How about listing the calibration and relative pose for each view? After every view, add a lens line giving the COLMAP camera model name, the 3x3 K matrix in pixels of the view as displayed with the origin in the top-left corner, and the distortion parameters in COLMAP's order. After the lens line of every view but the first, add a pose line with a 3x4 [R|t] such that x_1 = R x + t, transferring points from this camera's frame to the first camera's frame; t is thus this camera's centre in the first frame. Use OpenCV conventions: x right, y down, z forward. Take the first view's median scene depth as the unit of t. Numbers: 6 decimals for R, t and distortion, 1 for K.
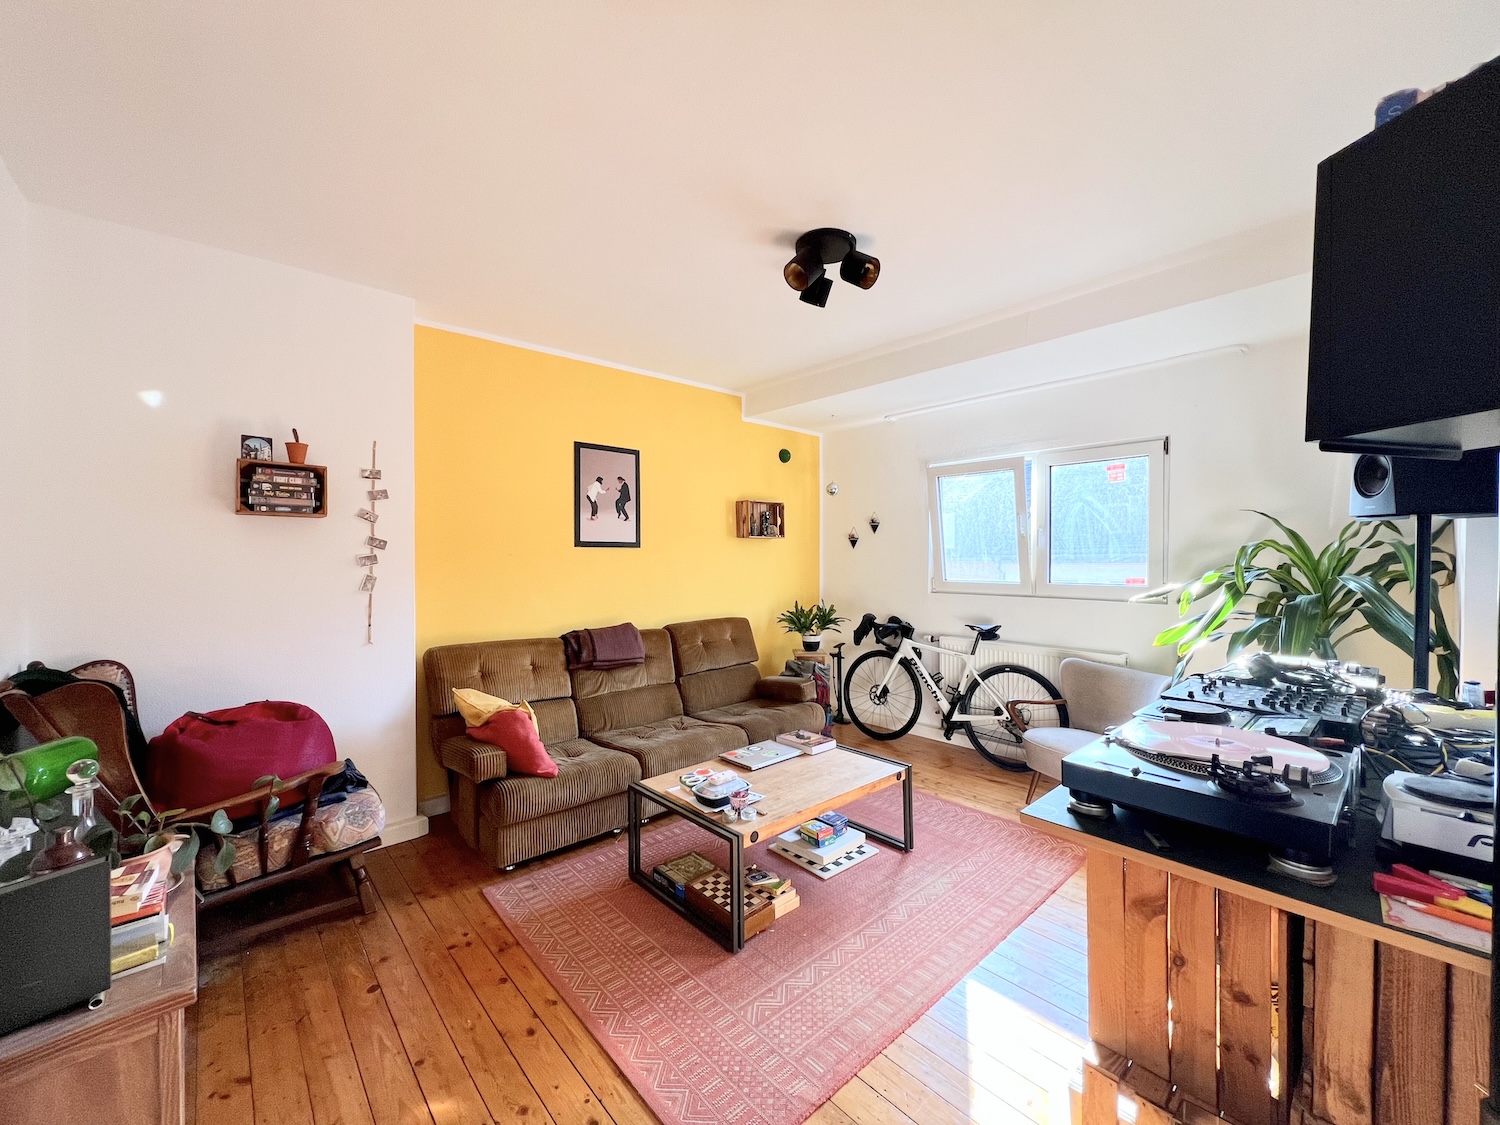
lens RADIAL K [[600.2, 0, 741.8], [0, 600.2, 568.9], [0, 0, 1]] dist [0.002321, 0.000292]
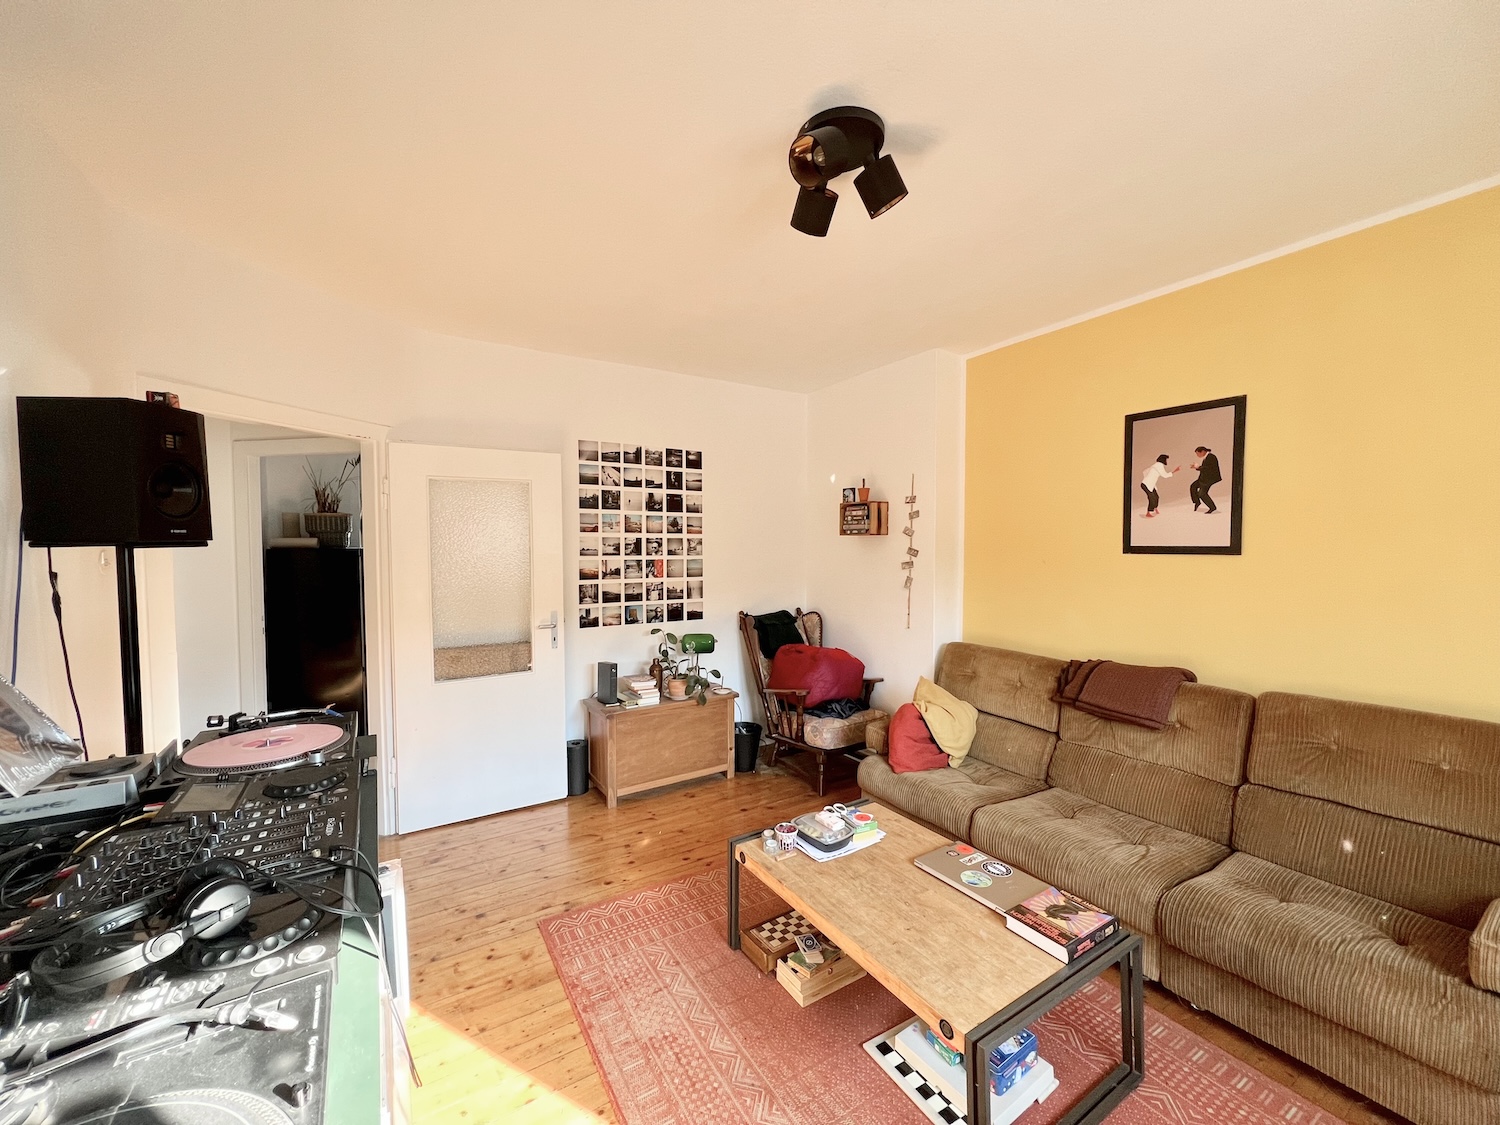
lens RADIAL K [[600.2, 0, 745.0], [0, 600.2, 556.7], [0, 0, 1]] dist [0.002321, 0.000292]
pose [[-0.168813, 0.024729, -0.985338, 0.605013], [-0.009322, 0.999600, 0.026684, -0.052378], [0.985604, 0.013689, -0.168515, 0.702024]]
